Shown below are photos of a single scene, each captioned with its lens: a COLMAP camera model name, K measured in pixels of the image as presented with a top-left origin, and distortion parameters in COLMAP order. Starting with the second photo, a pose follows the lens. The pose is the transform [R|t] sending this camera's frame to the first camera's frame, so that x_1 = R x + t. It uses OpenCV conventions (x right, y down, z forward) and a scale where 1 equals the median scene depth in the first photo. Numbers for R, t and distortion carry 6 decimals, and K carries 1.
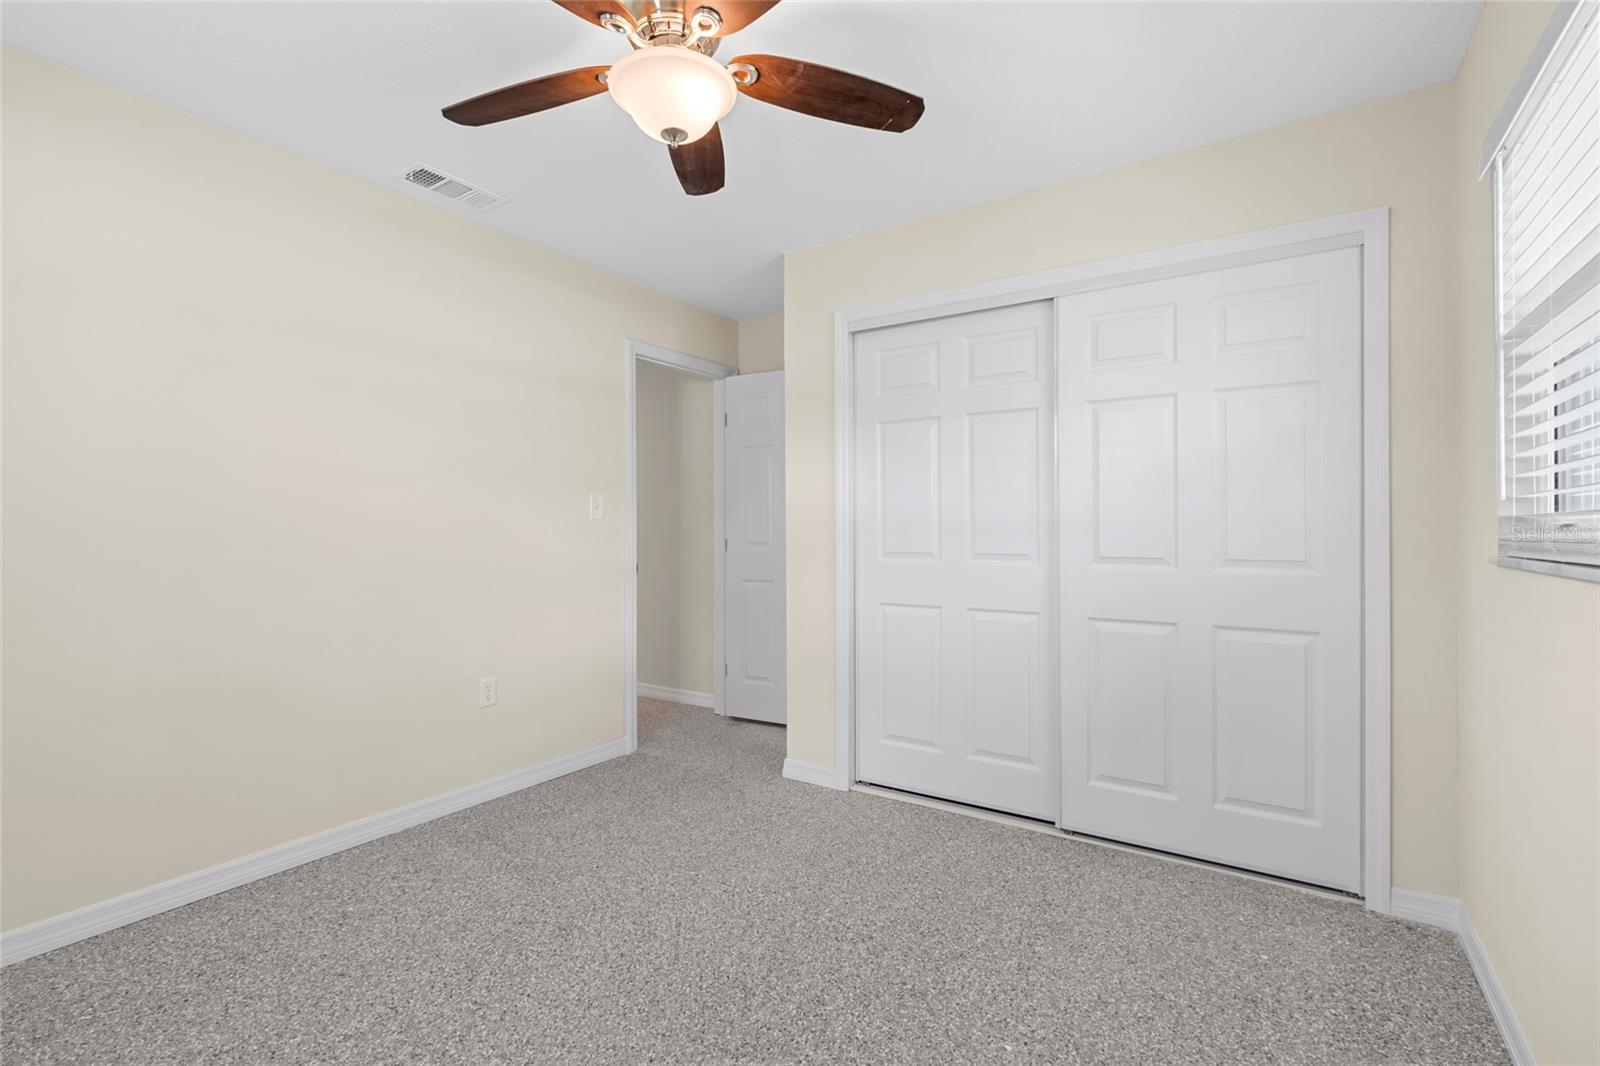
lens RADIAL K [[724.6, 0, 802.6], [0, 724.6, 534.1], [0, 0, 1]] dist [-0.002561, -0.000040]
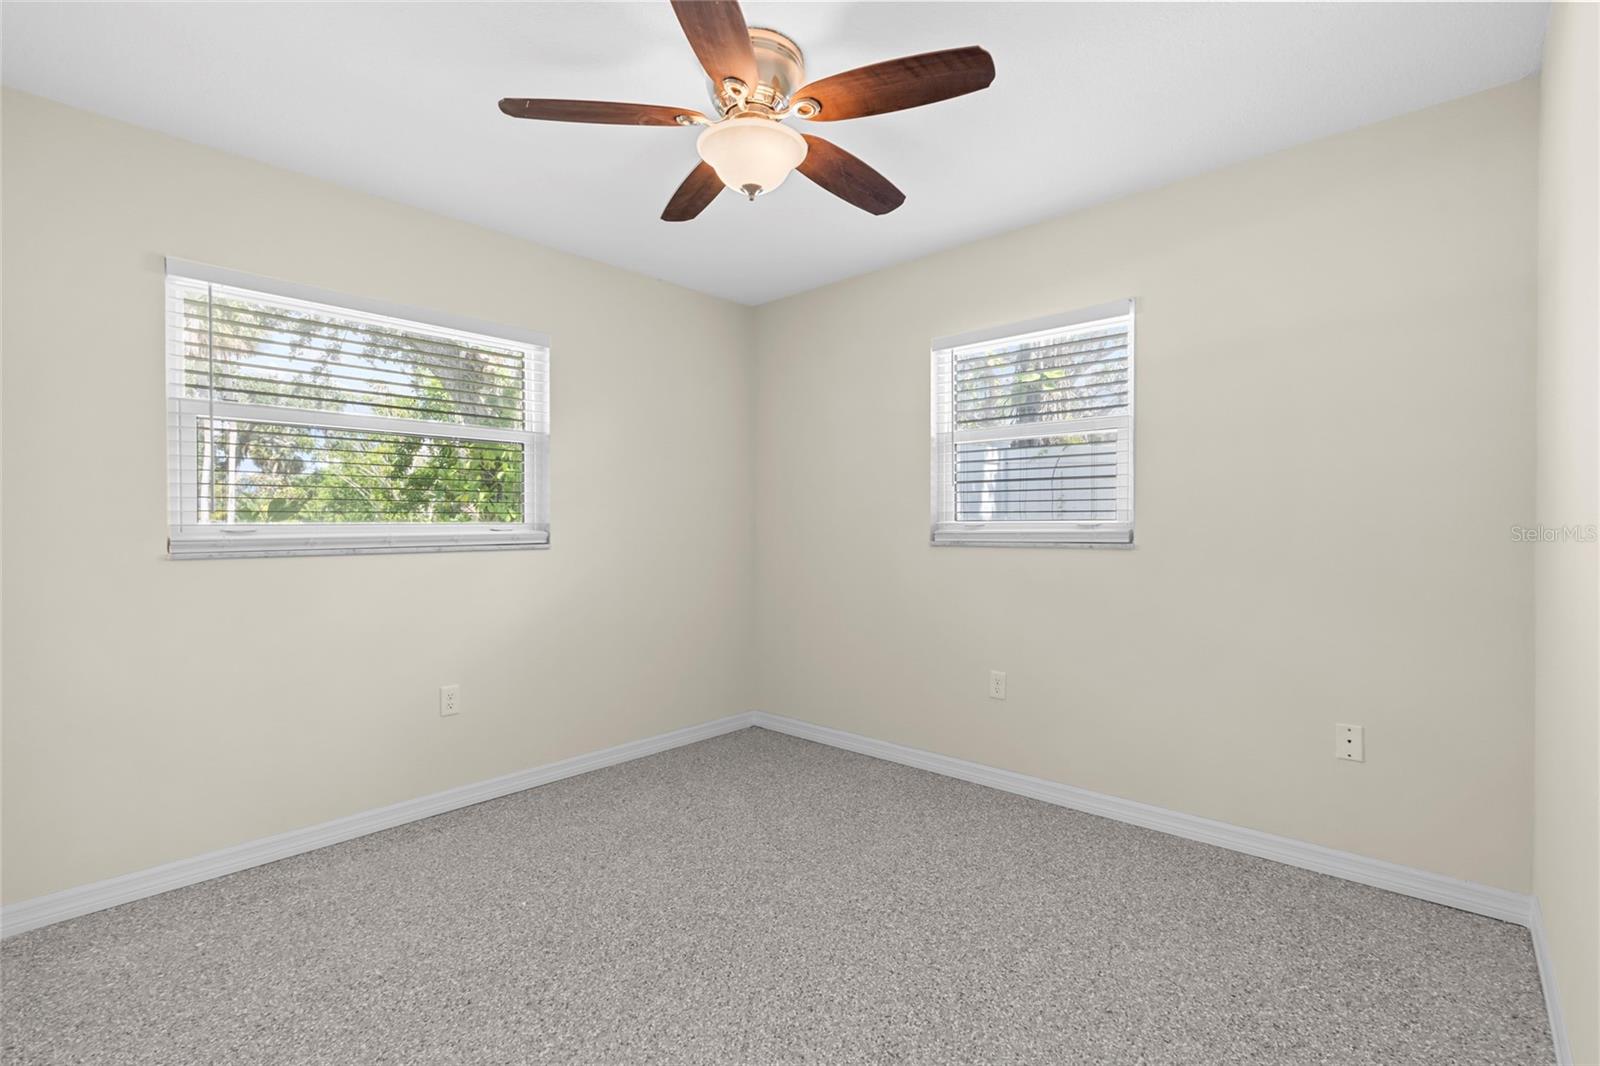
lens RADIAL K [[724.6, 0, 802.6], [0, 724.6, 534.1], [0, 0, 1]] dist [-0.002561, -0.000040]
pose [[-0.988138, 0.005953, 0.153453, -0.387213], [0.007497, 0.999927, 0.009487, -0.008856], [-0.153385, 0.010525, -0.988110, 1.912278]]
